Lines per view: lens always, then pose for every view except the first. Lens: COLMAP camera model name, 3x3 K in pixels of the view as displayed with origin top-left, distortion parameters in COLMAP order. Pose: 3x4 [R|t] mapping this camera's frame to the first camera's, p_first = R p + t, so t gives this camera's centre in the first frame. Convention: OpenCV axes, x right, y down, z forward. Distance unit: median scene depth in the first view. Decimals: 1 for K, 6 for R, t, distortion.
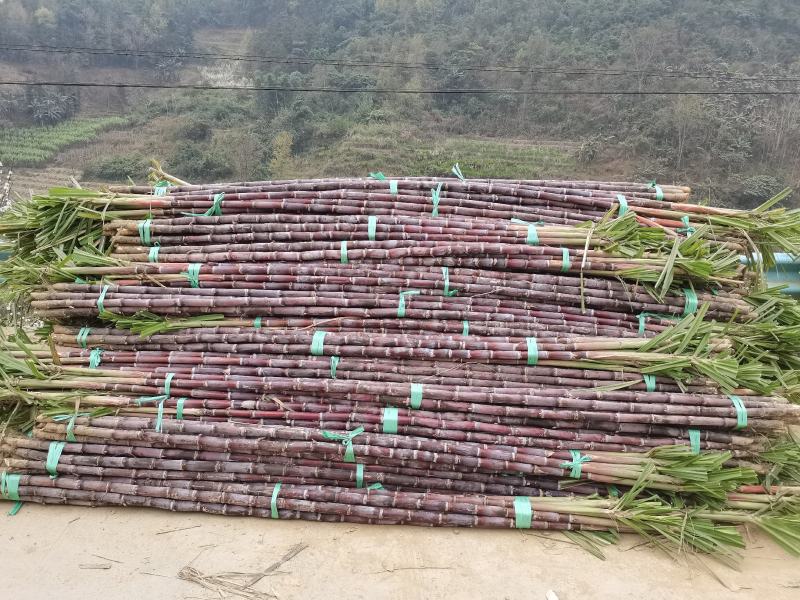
lens RADIAL K [[618.0, 0, 401.6], [0, 618.0, 309.5], [0, 0, 1]] dist [0.061873, -0.051107]
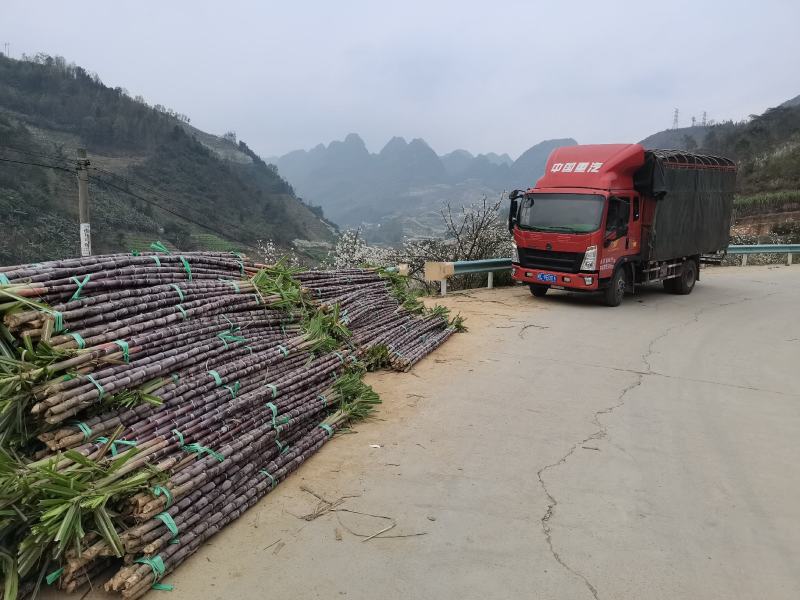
lens RADIAL K [[618.0, 0, 401.6], [0, 618.0, 309.5], [0, 0, 1]] dist [0.061873, -0.051107]
pose [[0.176749, -0.123172, 0.976519, -1.305376], [0.179728, 0.979497, 0.091017, -0.137614], [-0.967708, 0.159420, 0.195262, 0.294259]]
